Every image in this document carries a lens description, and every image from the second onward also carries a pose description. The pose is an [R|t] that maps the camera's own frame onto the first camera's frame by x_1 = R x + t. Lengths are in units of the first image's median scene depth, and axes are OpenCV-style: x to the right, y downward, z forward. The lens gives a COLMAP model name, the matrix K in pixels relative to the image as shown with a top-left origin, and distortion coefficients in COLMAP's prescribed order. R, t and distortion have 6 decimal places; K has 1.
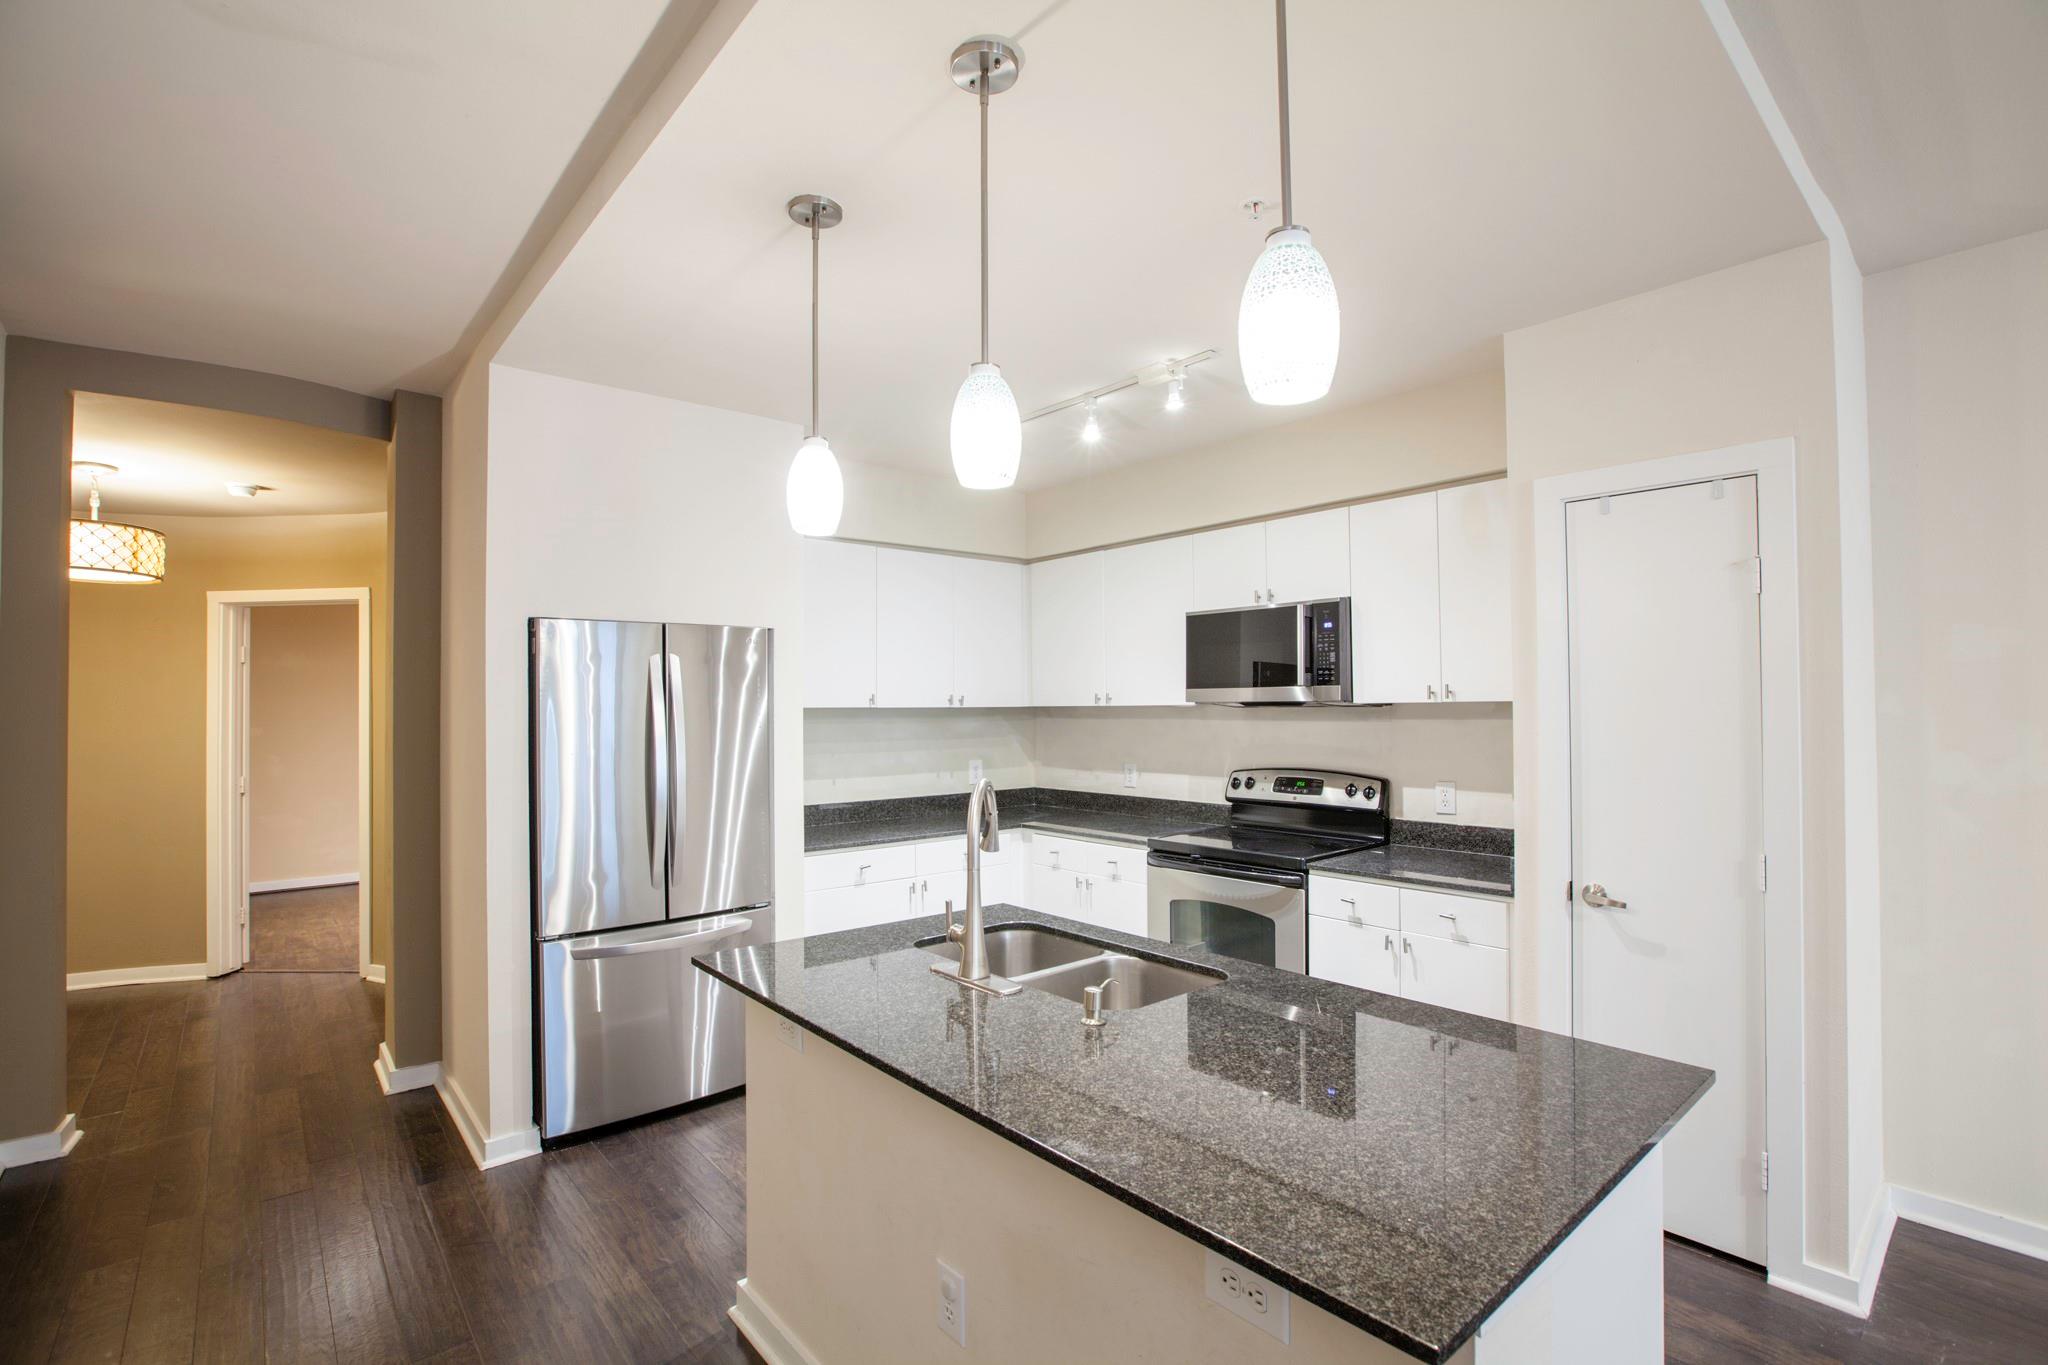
lens RADIAL K [[929.3, 0, 1031.7], [0, 929.3, 686.8], [0, 0, 1]] dist [-0.049947, 0.015063]
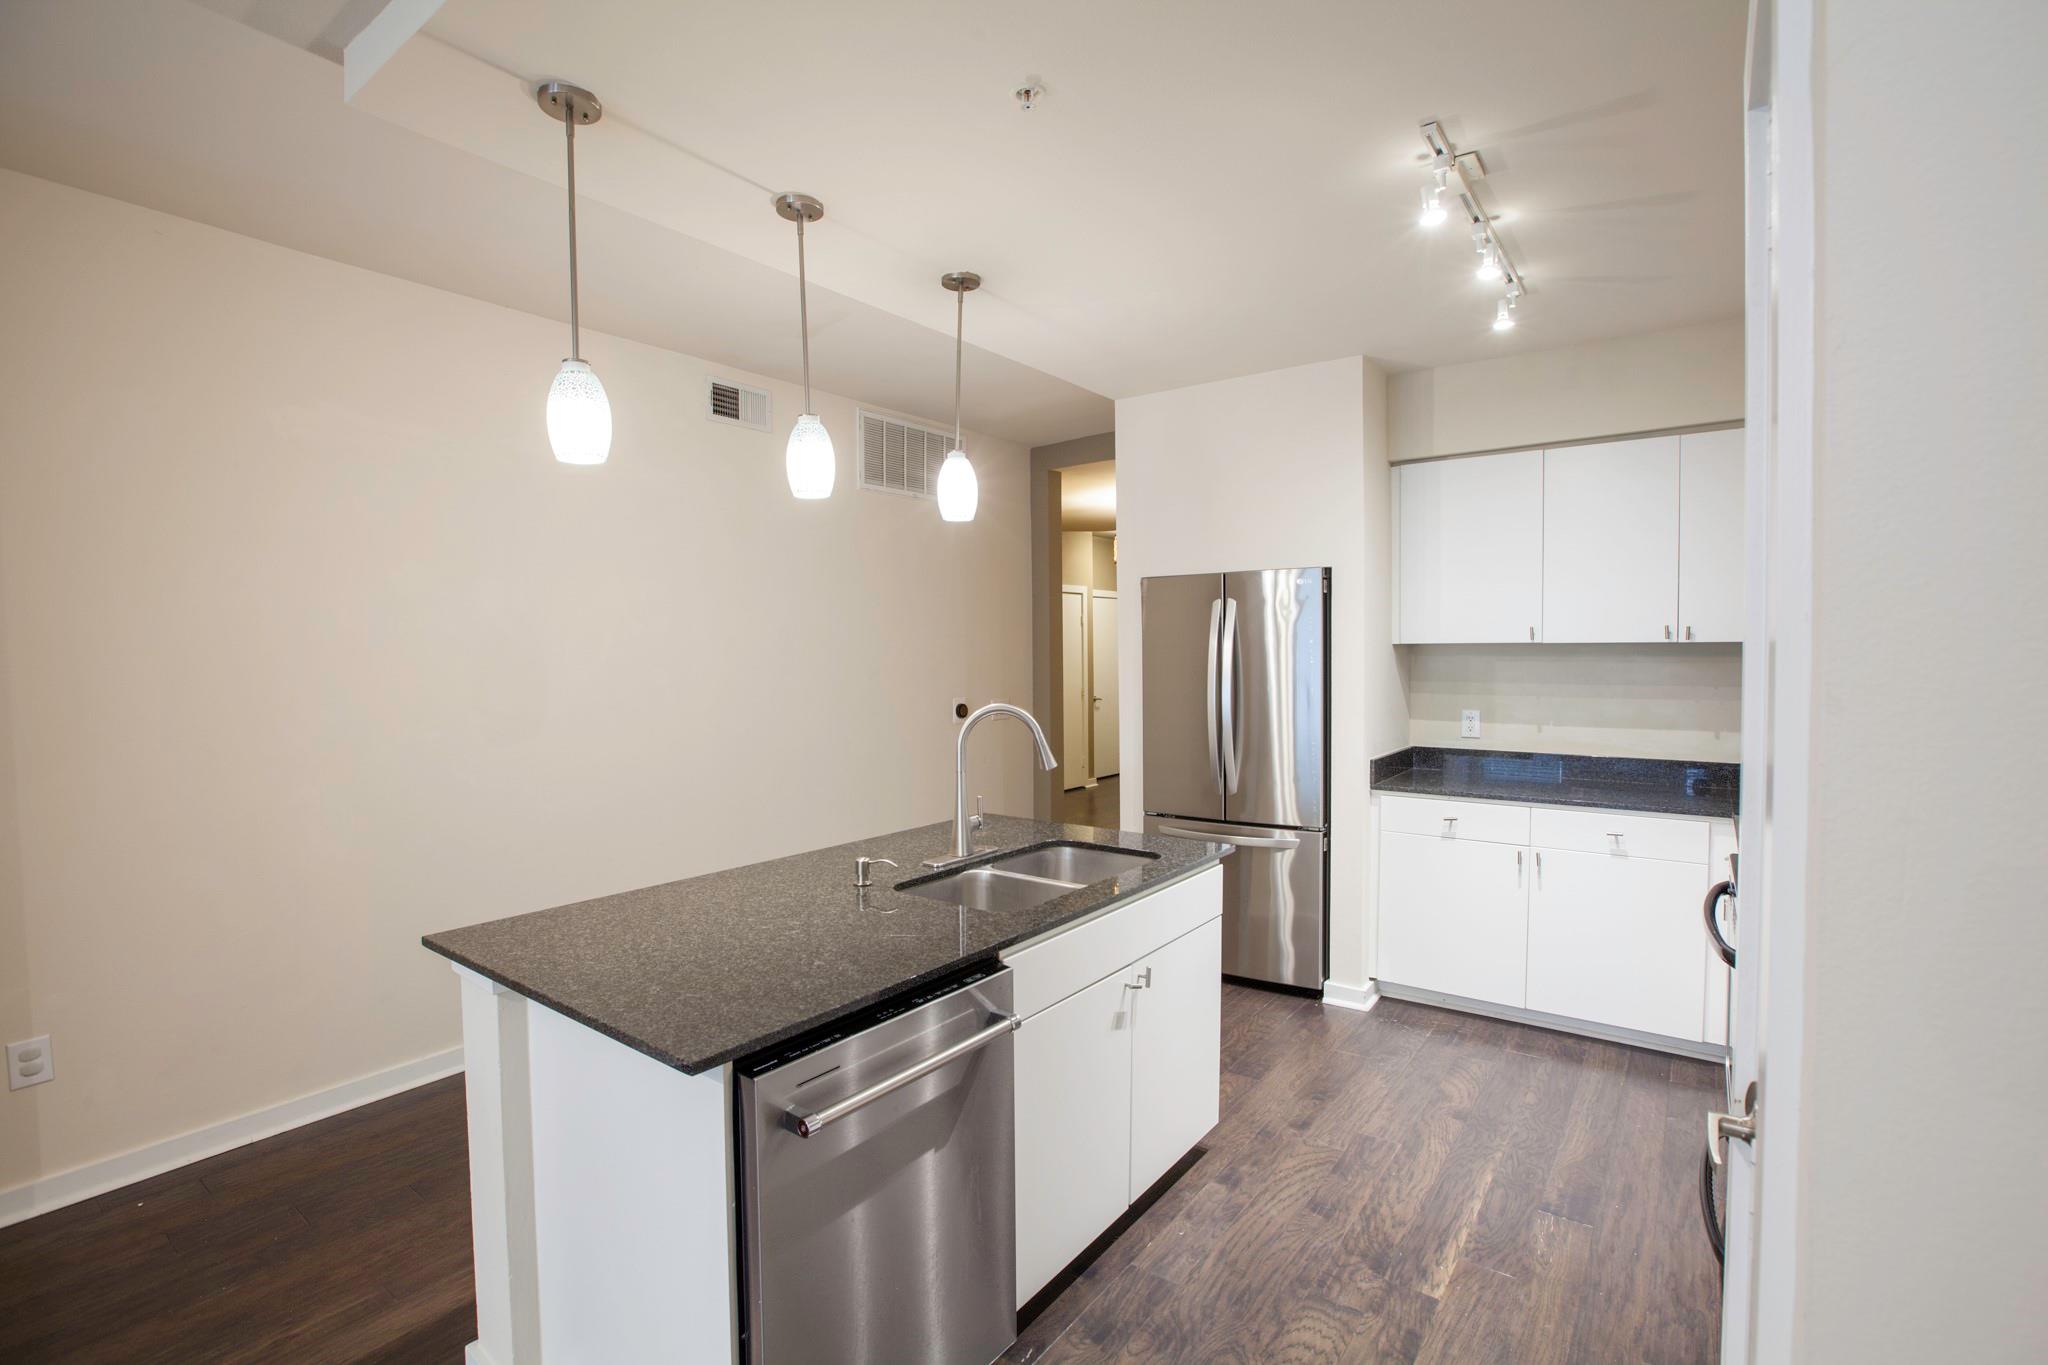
lens RADIAL K [[929.3, 0, 1031.1], [0, 929.3, 684.4], [0, 0, 1]] dist [-0.049947, 0.015063]
pose [[0.217738, 0.043075, -0.975056, 0.638151], [0.027385, 0.998363, 0.050220, 0.006672], [0.975623, -0.037637, 0.216202, 0.433012]]
